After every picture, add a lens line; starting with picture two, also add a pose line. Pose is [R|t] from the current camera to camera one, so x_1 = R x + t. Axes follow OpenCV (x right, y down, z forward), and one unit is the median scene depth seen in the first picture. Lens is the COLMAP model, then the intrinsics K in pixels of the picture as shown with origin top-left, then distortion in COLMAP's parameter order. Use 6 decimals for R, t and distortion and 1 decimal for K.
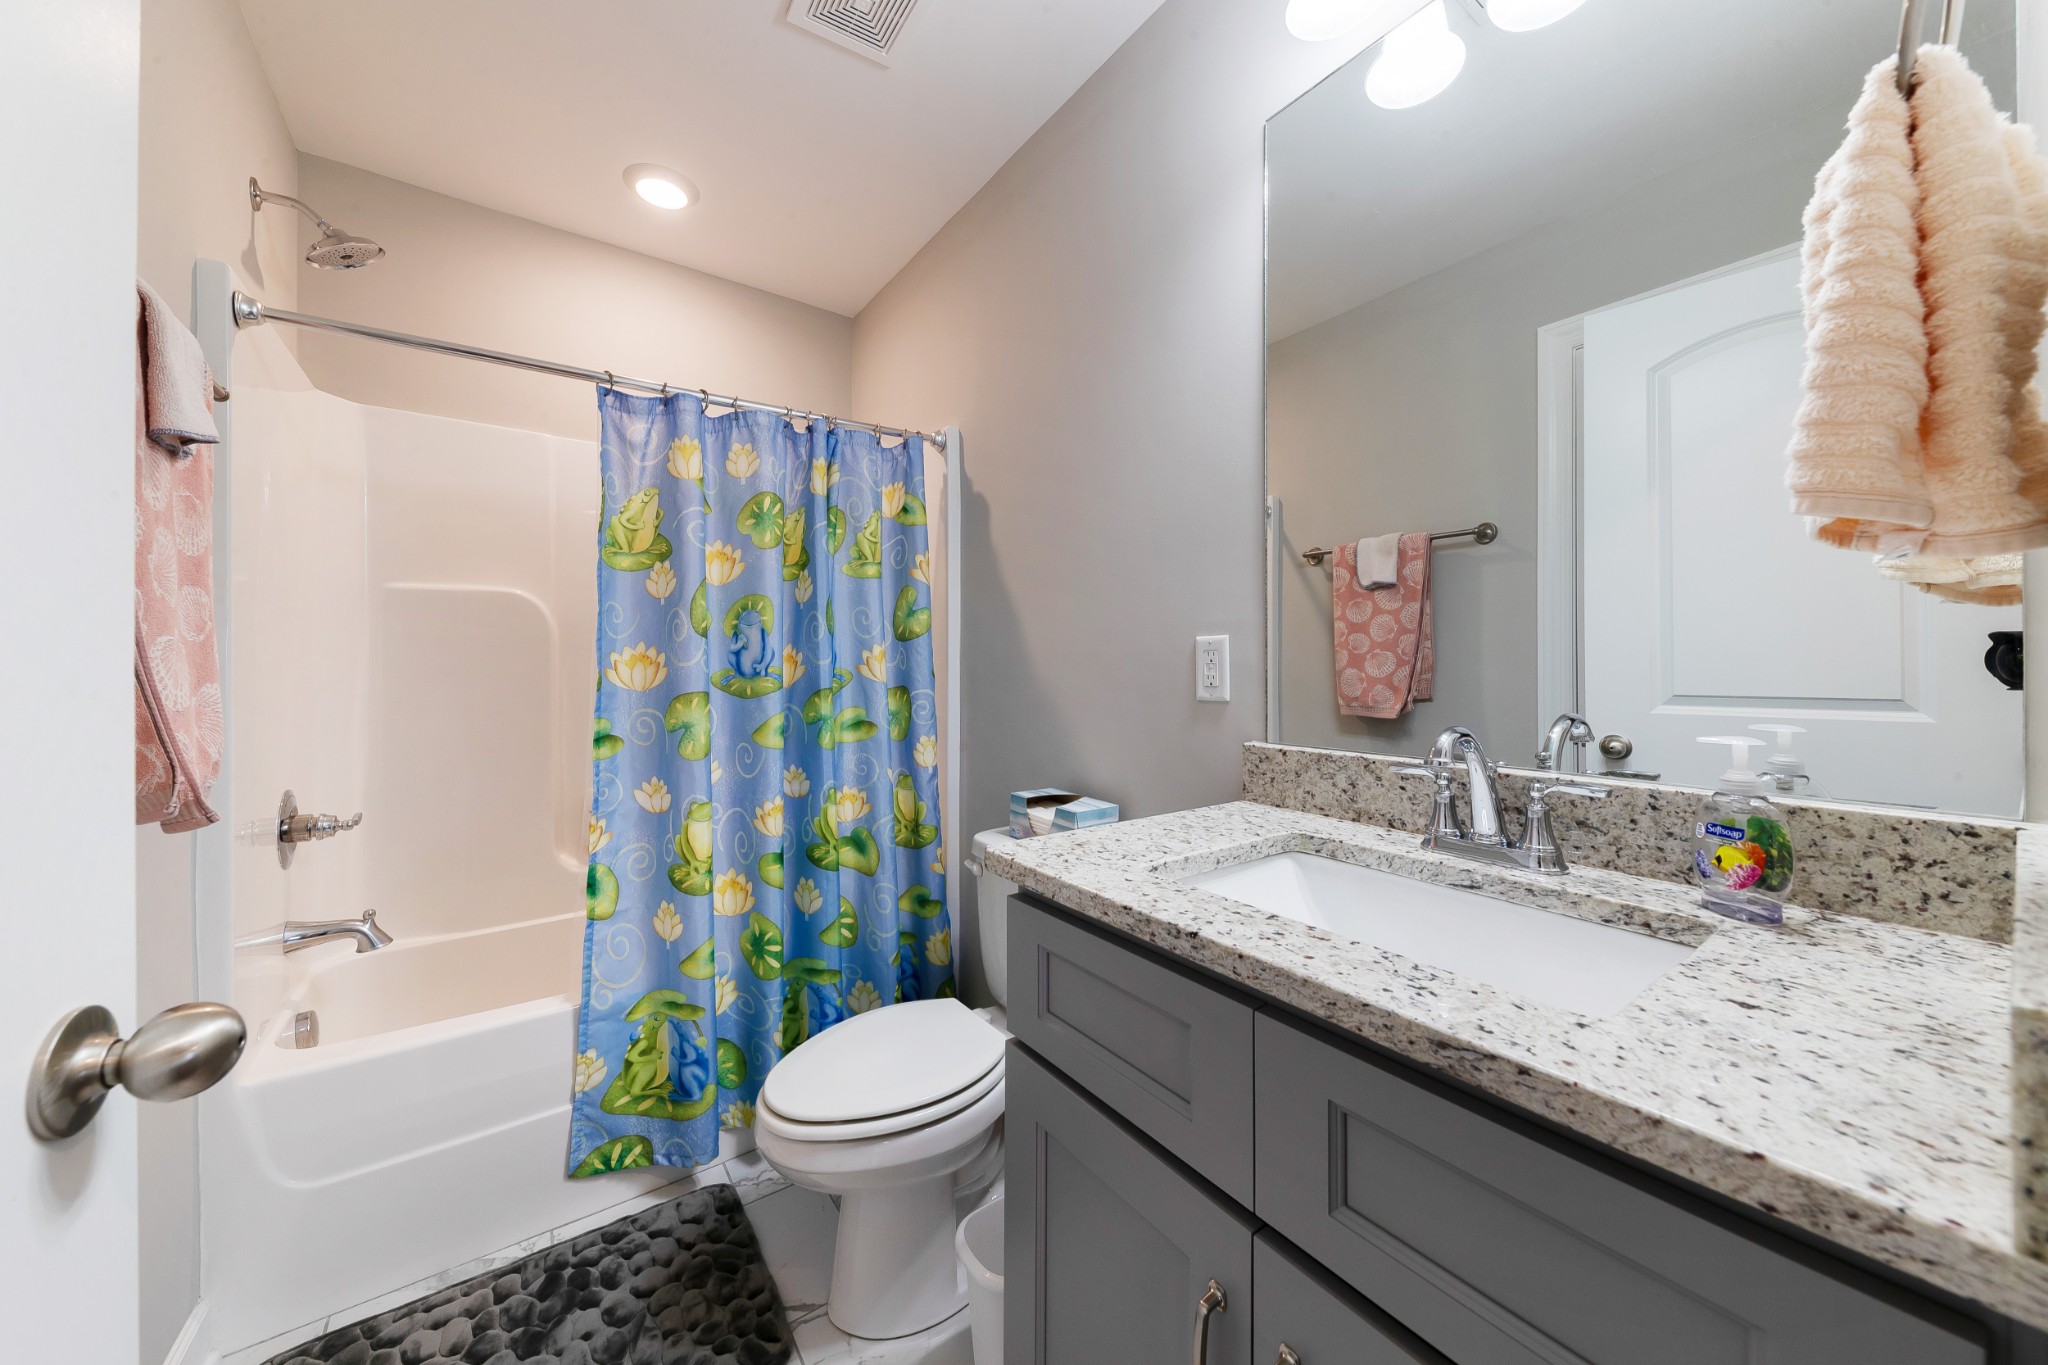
lens RADIAL K [[726.4, 0, 1026.6], [0, 726.4, 670.5], [0, 0, 1]] dist [0.003215, 0.000034]
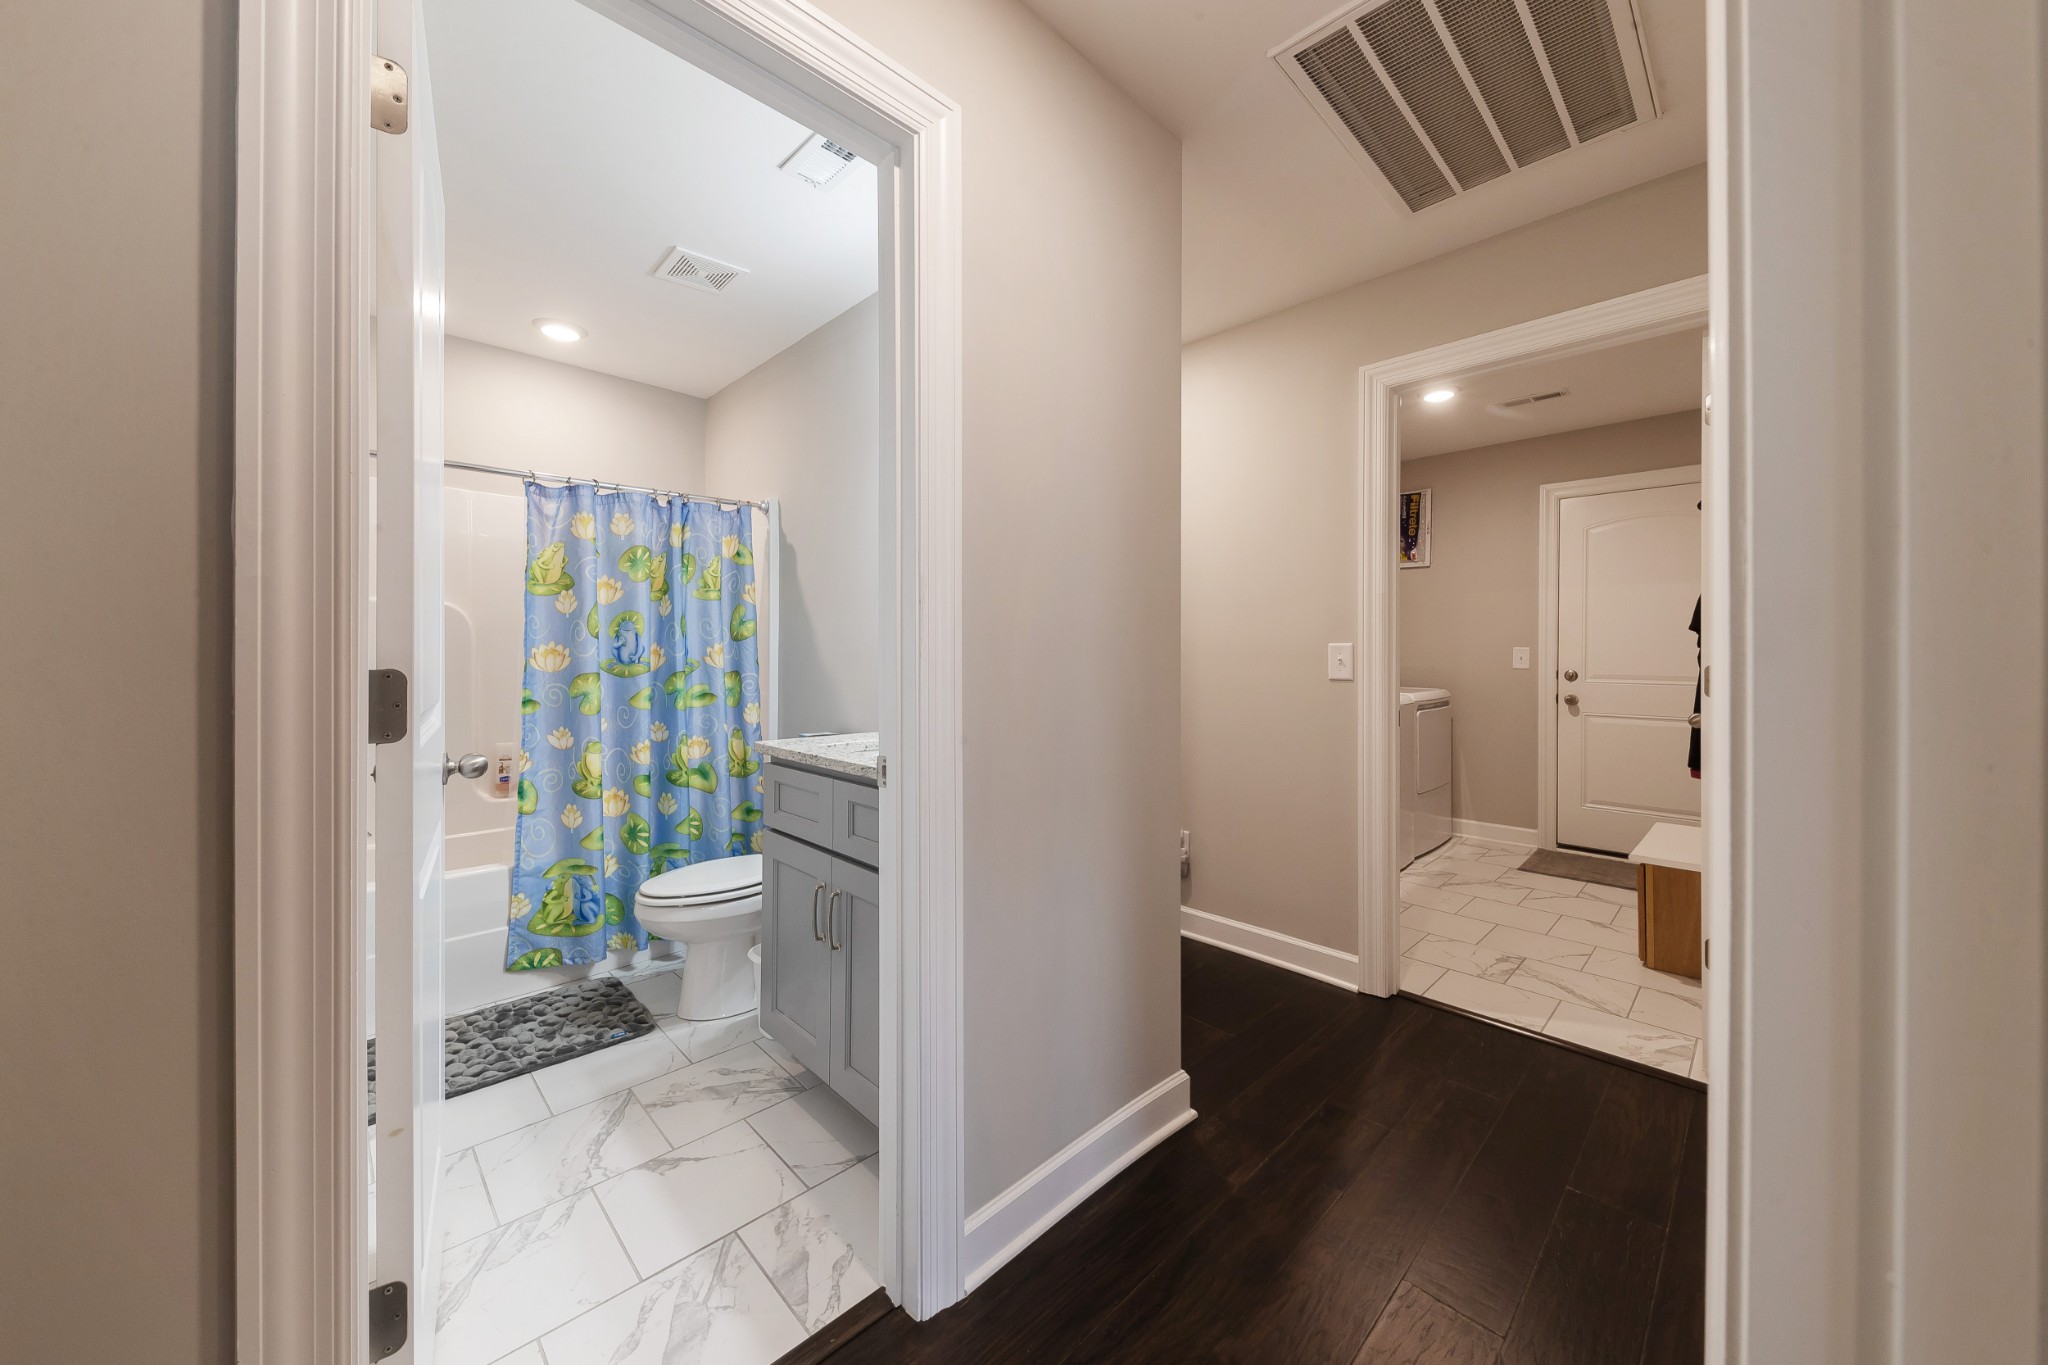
lens RADIAL K [[726.4, 0, 1056.9], [0, 726.4, 664.3], [0, 0, 1]] dist [0.003215, 0.000034]
pose [[0.981480, 0.004488, 0.191512, 0.238929], [-0.005122, 0.999983, 0.002814, 0.000833], [-0.191496, -0.003743, 0.981486, -0.750767]]
